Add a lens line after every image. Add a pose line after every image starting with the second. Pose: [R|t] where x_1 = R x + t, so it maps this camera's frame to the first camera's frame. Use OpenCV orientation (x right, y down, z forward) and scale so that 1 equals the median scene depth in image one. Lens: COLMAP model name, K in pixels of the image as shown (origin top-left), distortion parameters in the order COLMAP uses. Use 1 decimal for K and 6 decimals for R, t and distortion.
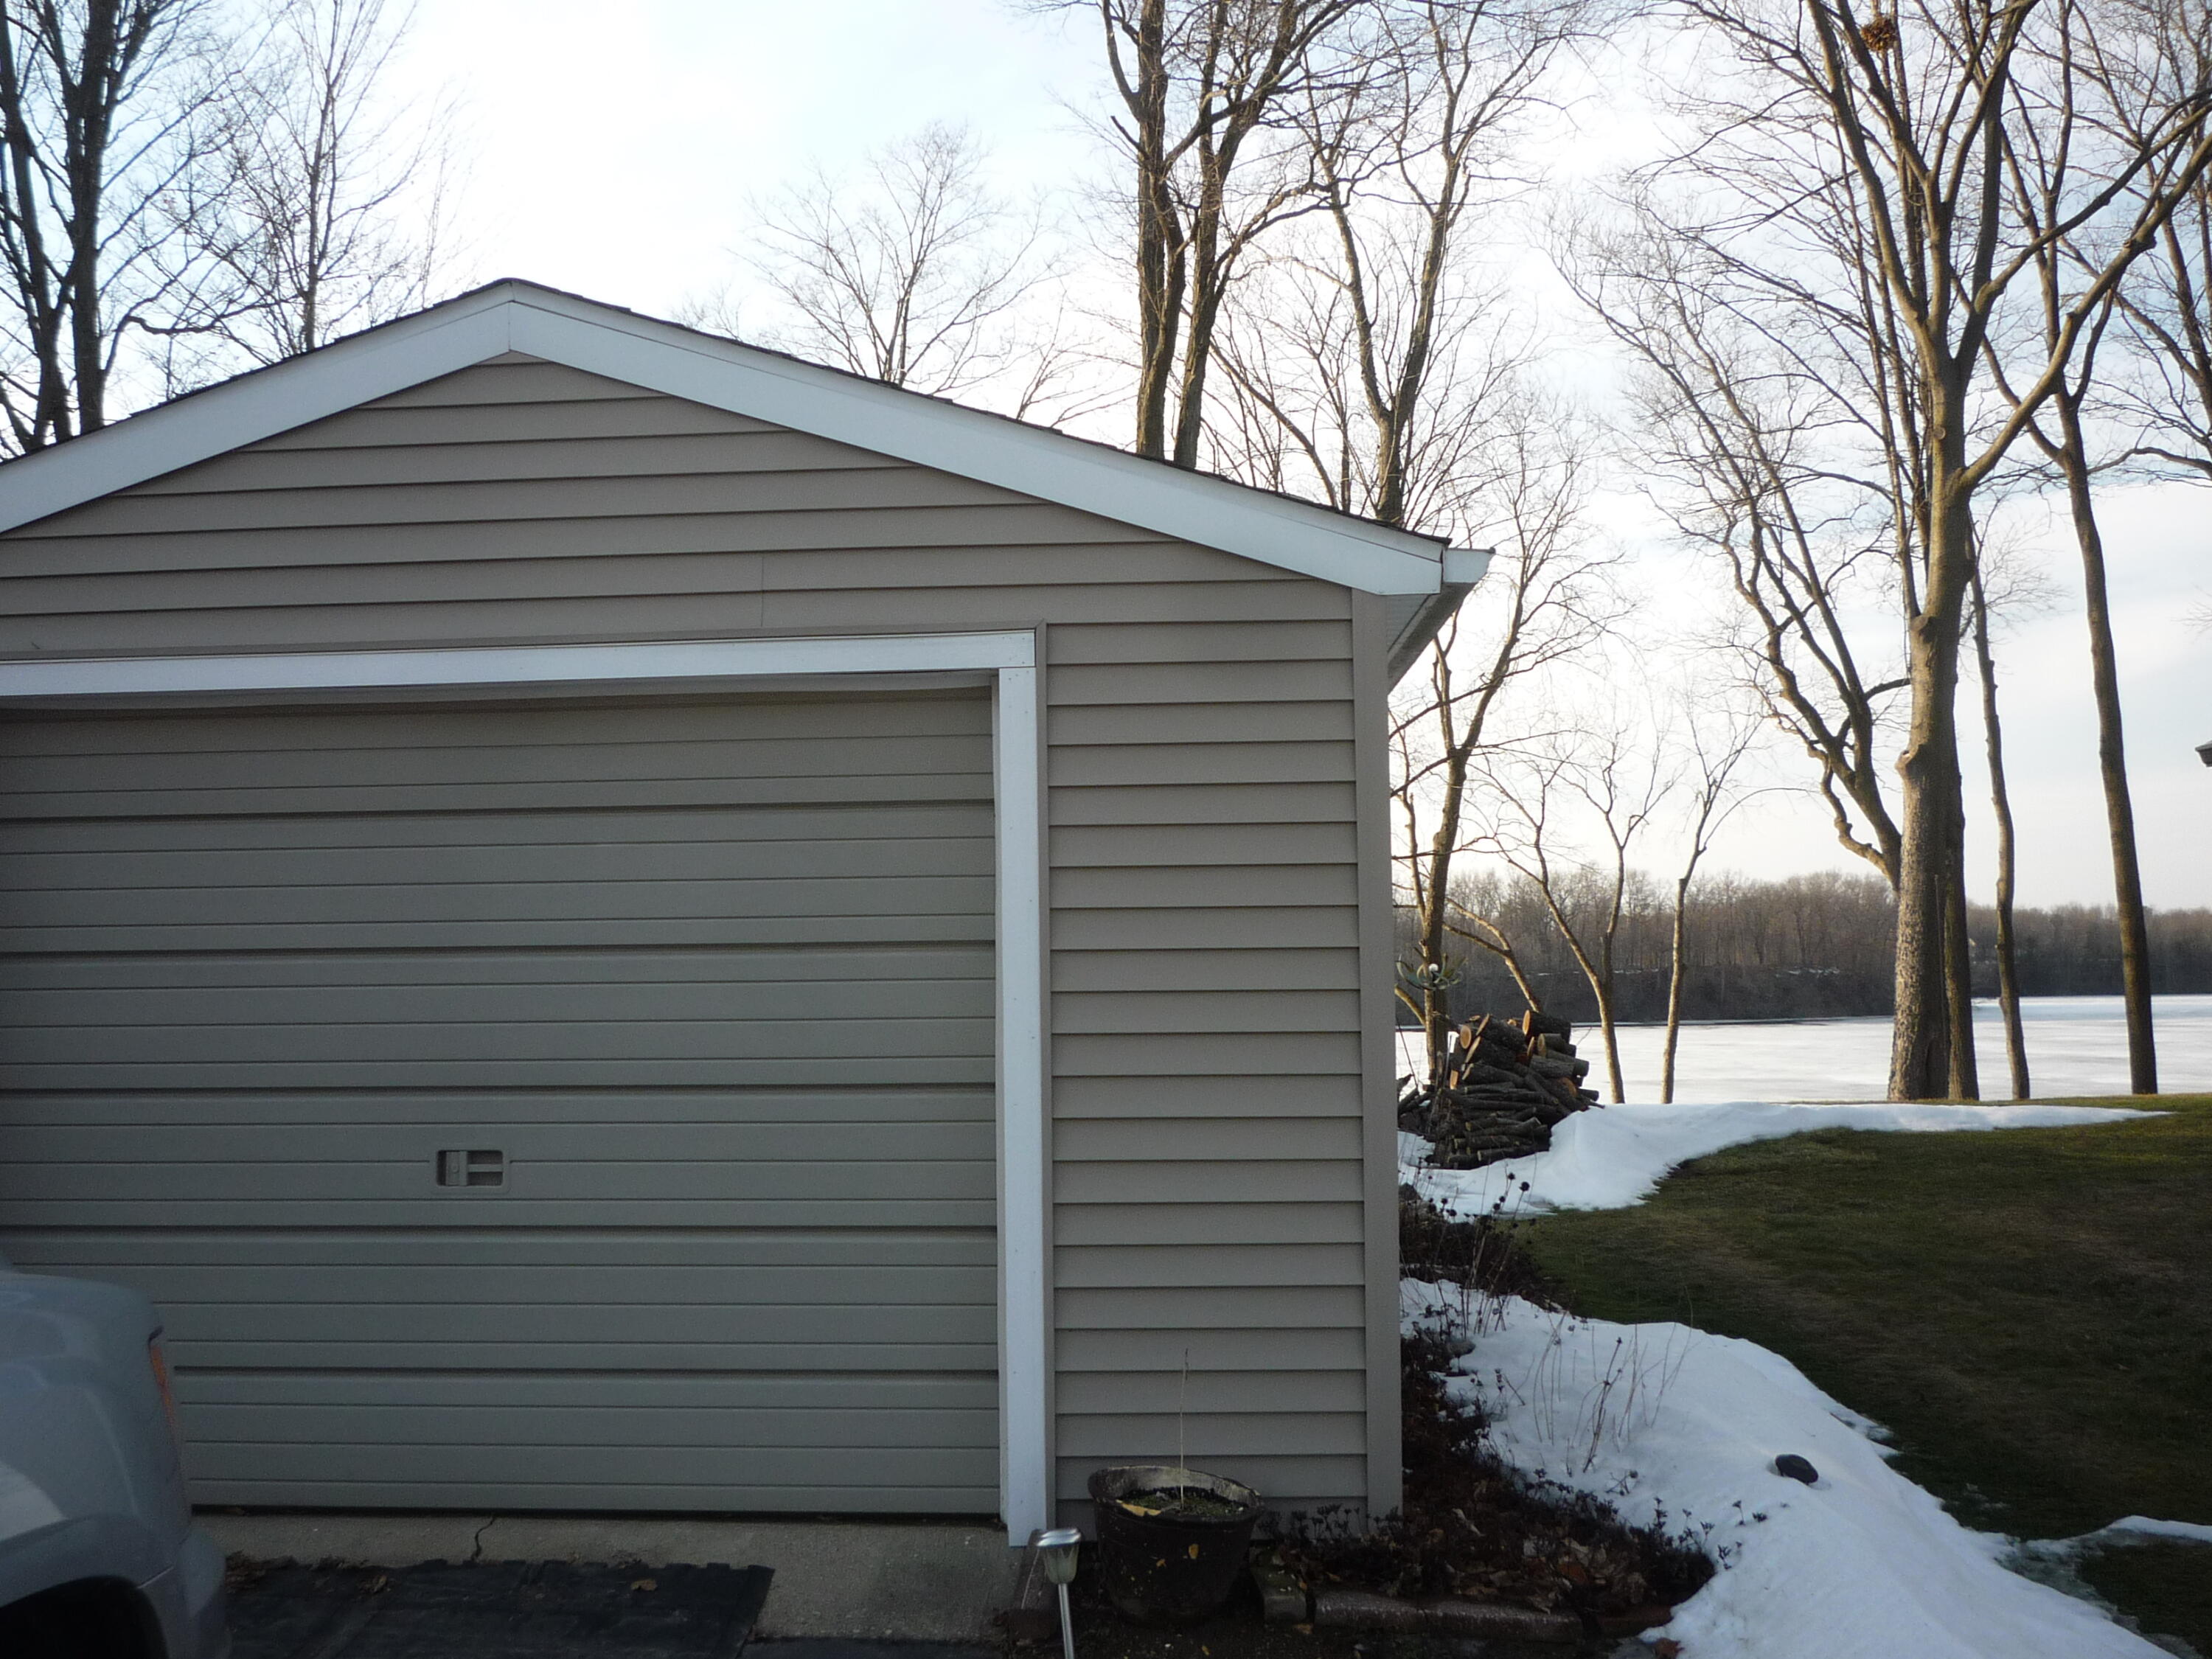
lens RADIAL K [[2060.0, 0, 1101.9], [0, 2060.0, 829.0], [0, 0, 1]] dist [-0.096467, 0.012940]
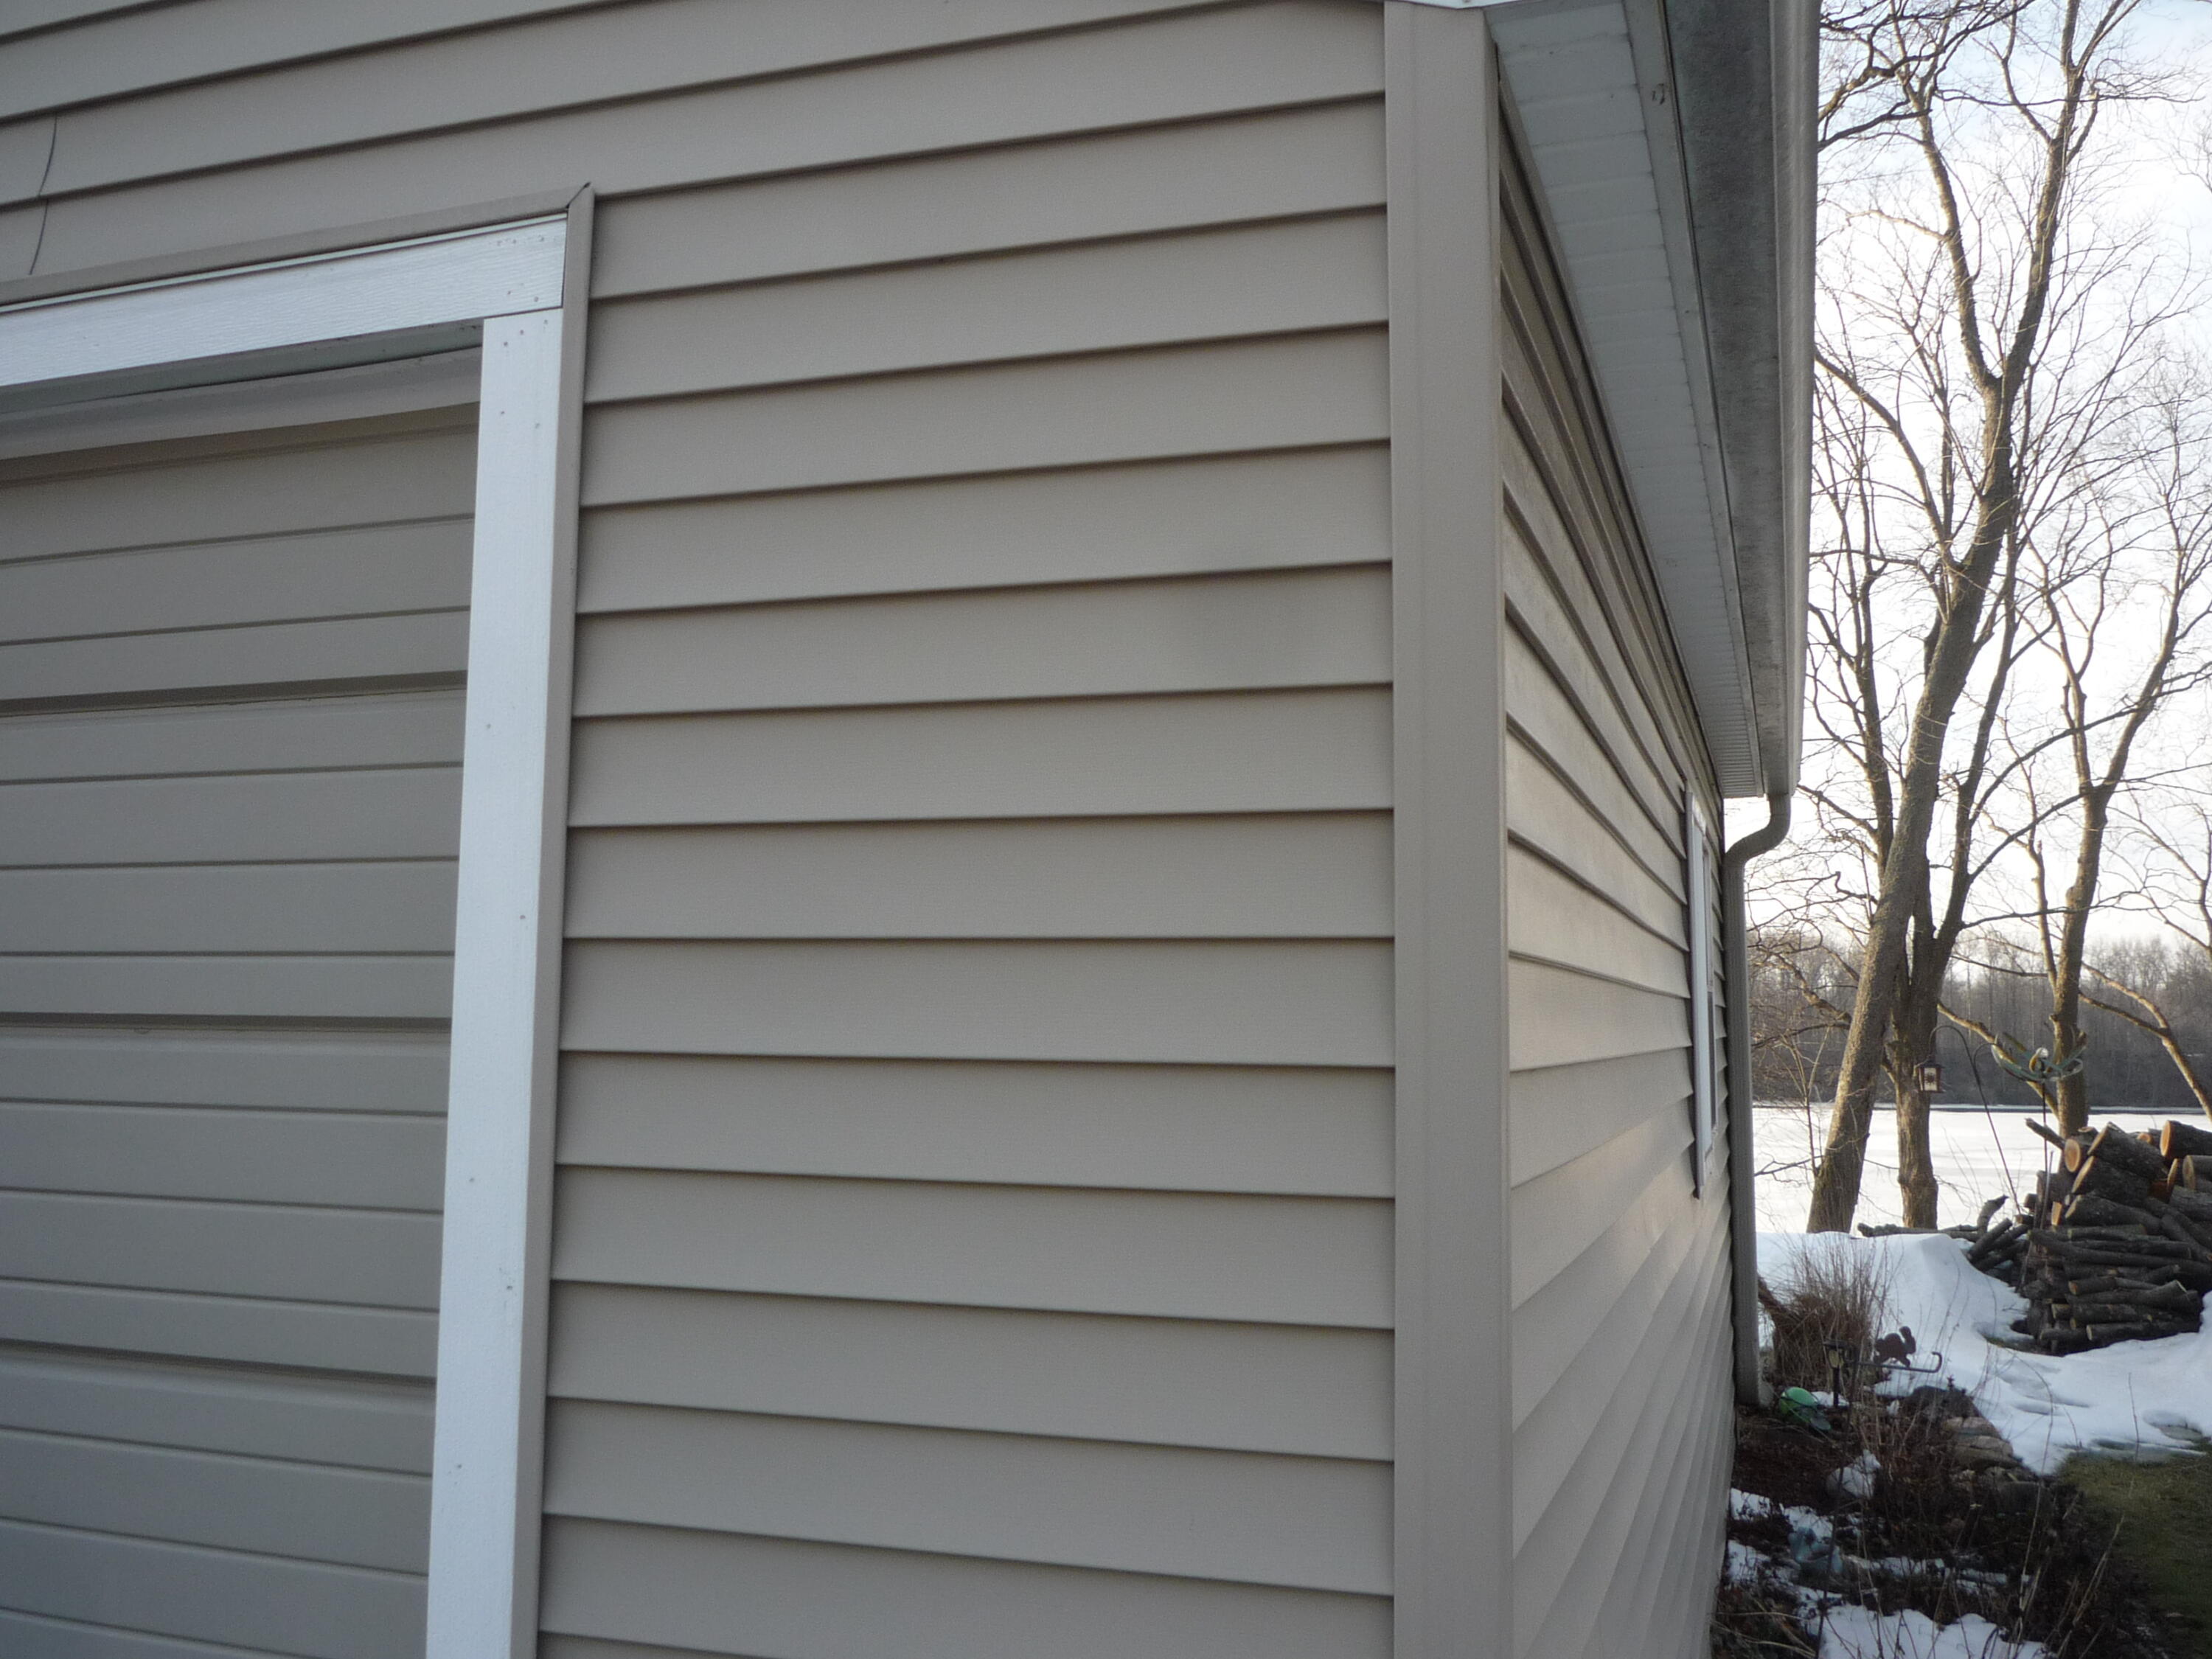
lens RADIAL K [[2075.4, 0, 1105.5], [0, 2075.4, 796.3], [0, 0, 1]] dist [-0.062503, 0.047384]
pose [[0.959385, -0.004518, -0.282064, 0.025509], [-0.007730, 0.999075, -0.042293, 0.004058], [0.281995, 0.042755, 0.958463, 0.097975]]
